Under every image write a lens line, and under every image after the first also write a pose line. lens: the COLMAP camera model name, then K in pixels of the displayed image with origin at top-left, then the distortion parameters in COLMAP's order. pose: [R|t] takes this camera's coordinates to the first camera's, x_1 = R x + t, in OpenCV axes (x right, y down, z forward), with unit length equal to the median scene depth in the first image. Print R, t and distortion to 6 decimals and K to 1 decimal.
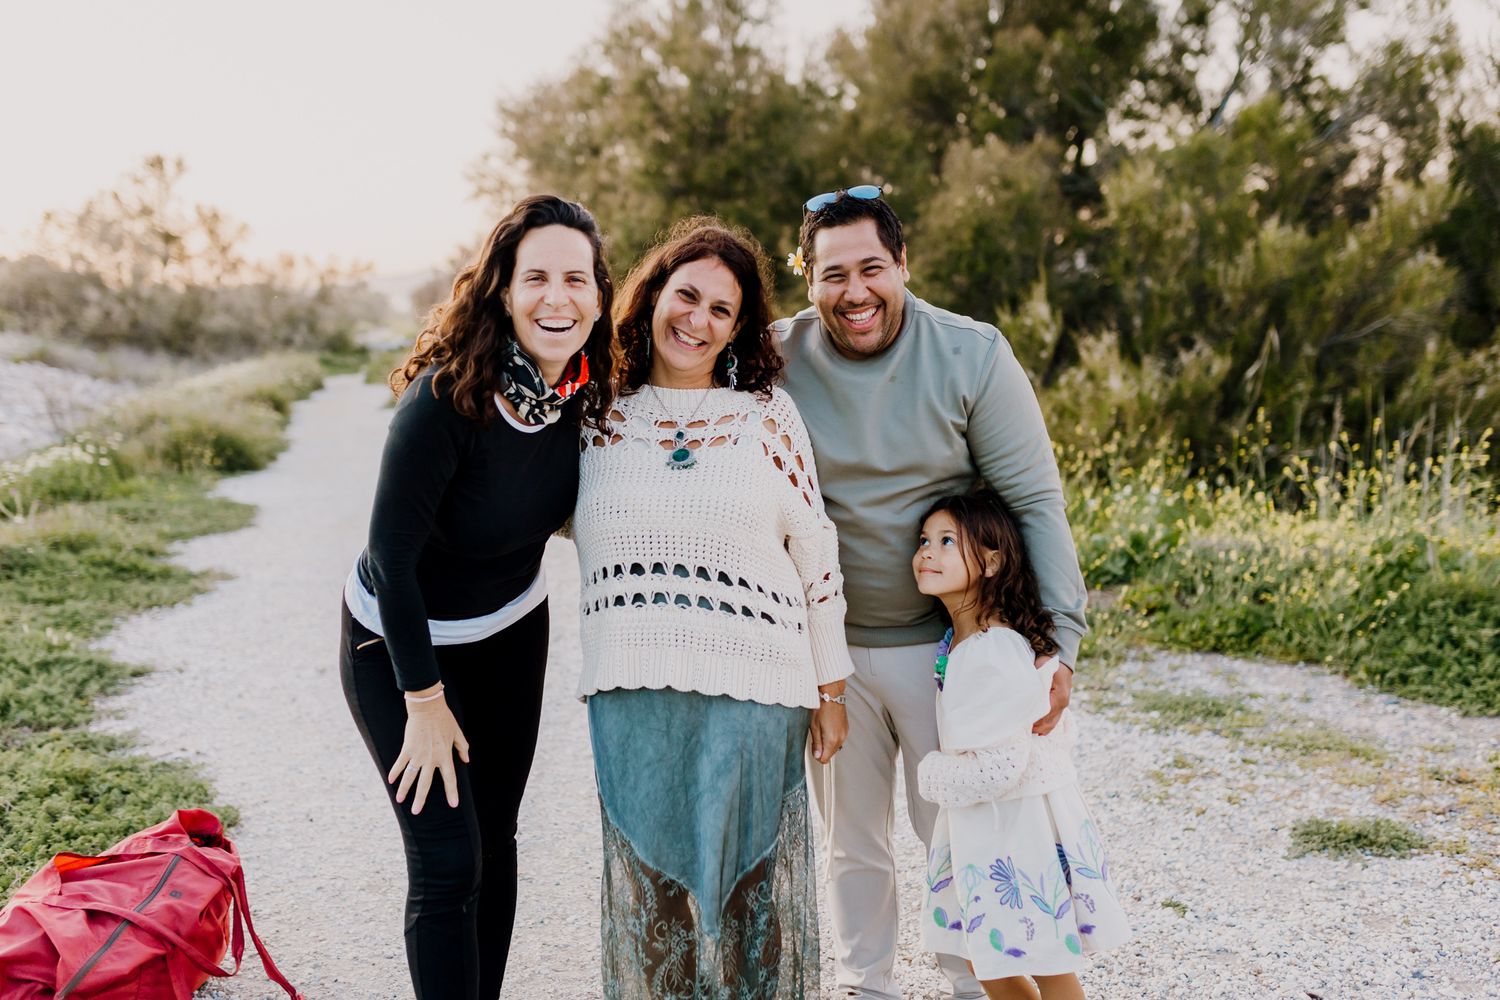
lens RADIAL K [[1453.8, 0, 734.9], [0, 1453.8, 503.1], [0, 0, 1]] dist [-0.000641, 0.011776]
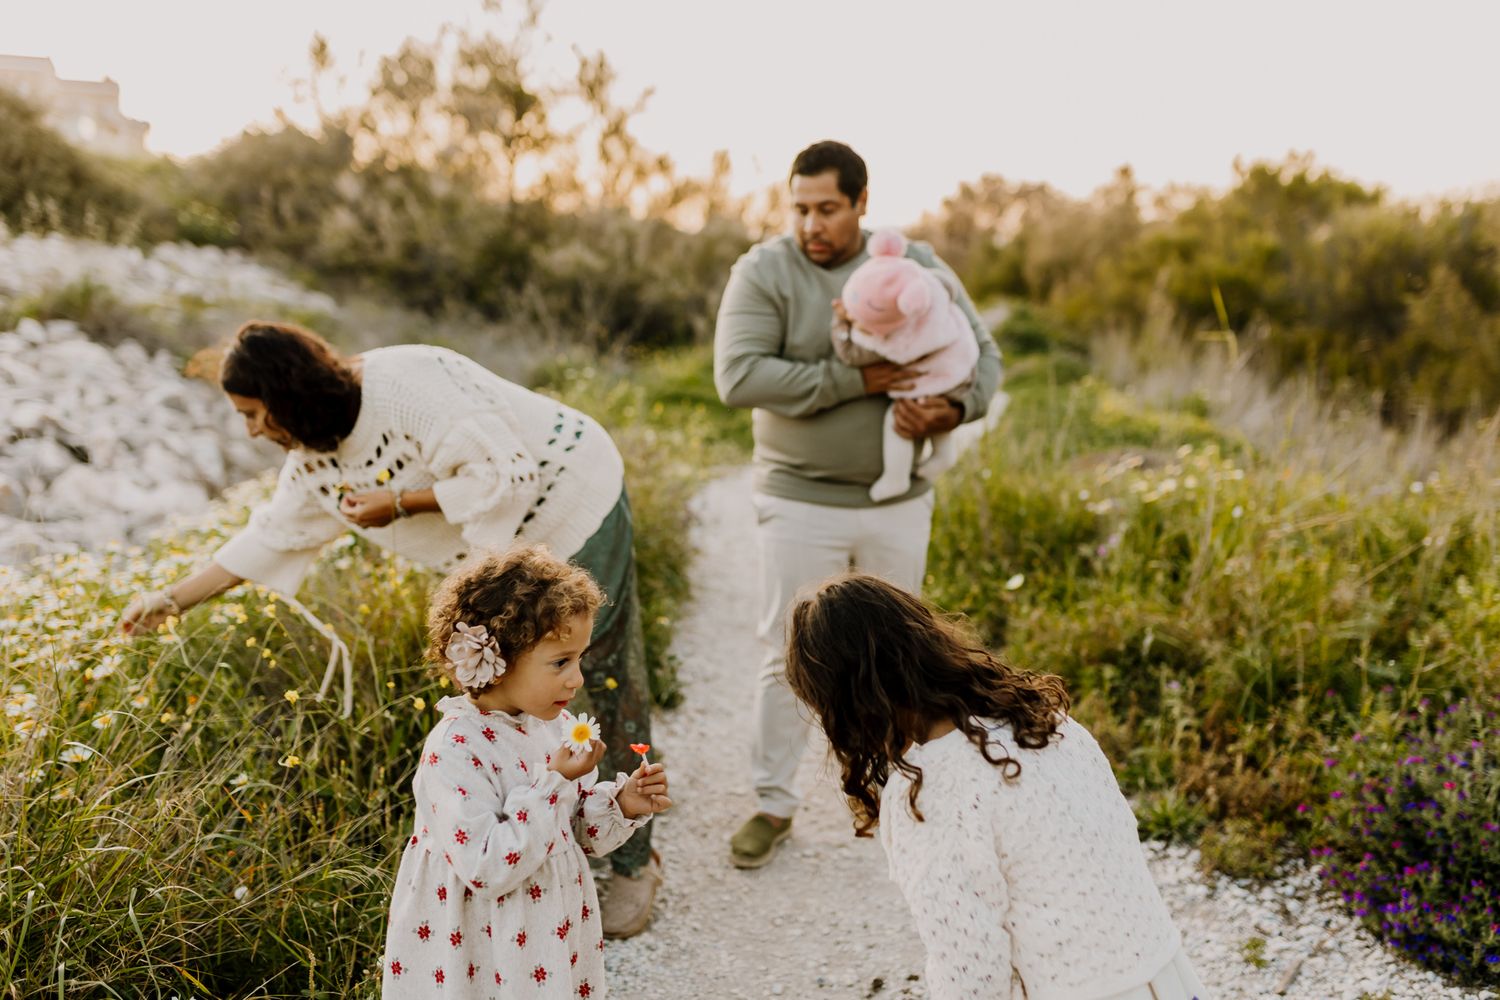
lens RADIAL K [[1453.8, 0, 734.9], [0, 1453.8, 503.1], [0, 0, 1]] dist [-0.000641, 0.011776]
pose [[0.952456, 0.119780, -0.280143, -0.134859], [-0.113017, 0.992778, 0.040231, -0.060317], [0.282939, -0.006657, 0.959115, 0.483357]]
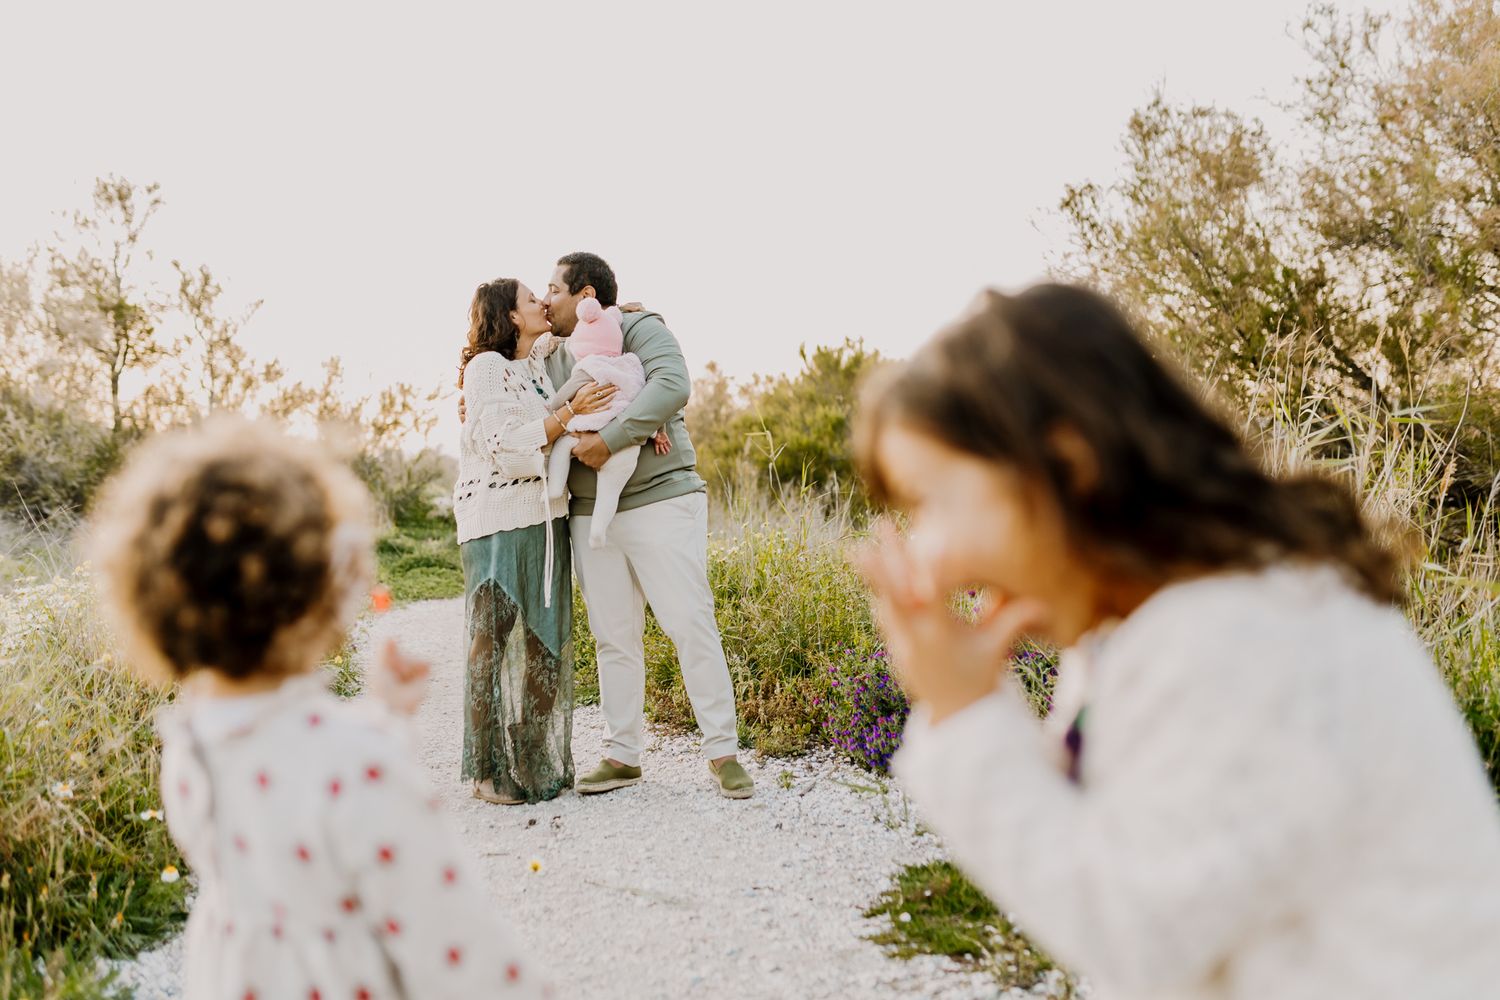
lens RADIAL K [[1453.8, 0, 734.9], [0, 1453.8, 503.1], [0, 0, 1]] dist [-0.000641, 0.011776]
pose [[0.999118, 0.019563, -0.037142, -0.129154], [-0.023901, 0.992462, -0.120203, -0.047954], [0.034511, 0.120985, 0.992054, 0.455923]]
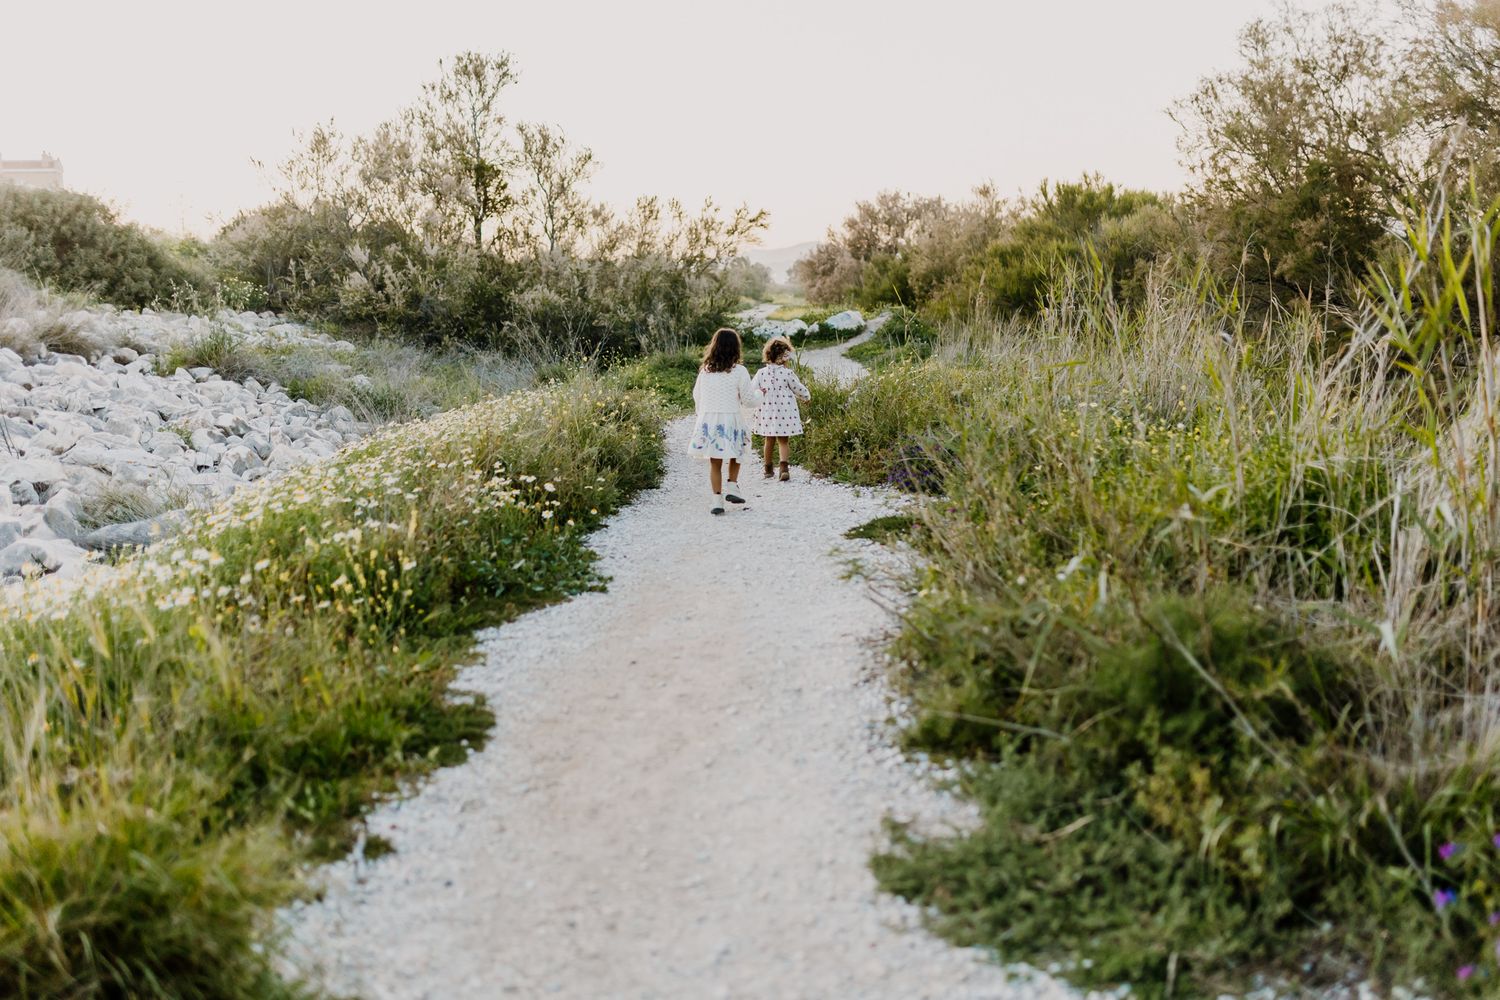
lens RADIAL K [[1453.8, 0, 734.9], [0, 1453.8, 503.1], [0, 0, 1]] dist [-0.000641, 0.011776]
pose [[0.968865, 0.039543, -0.244411, -0.096958], [-0.035765, 0.999163, 0.019878, -0.043764], [0.244992, -0.010517, 0.969468, 0.355004]]
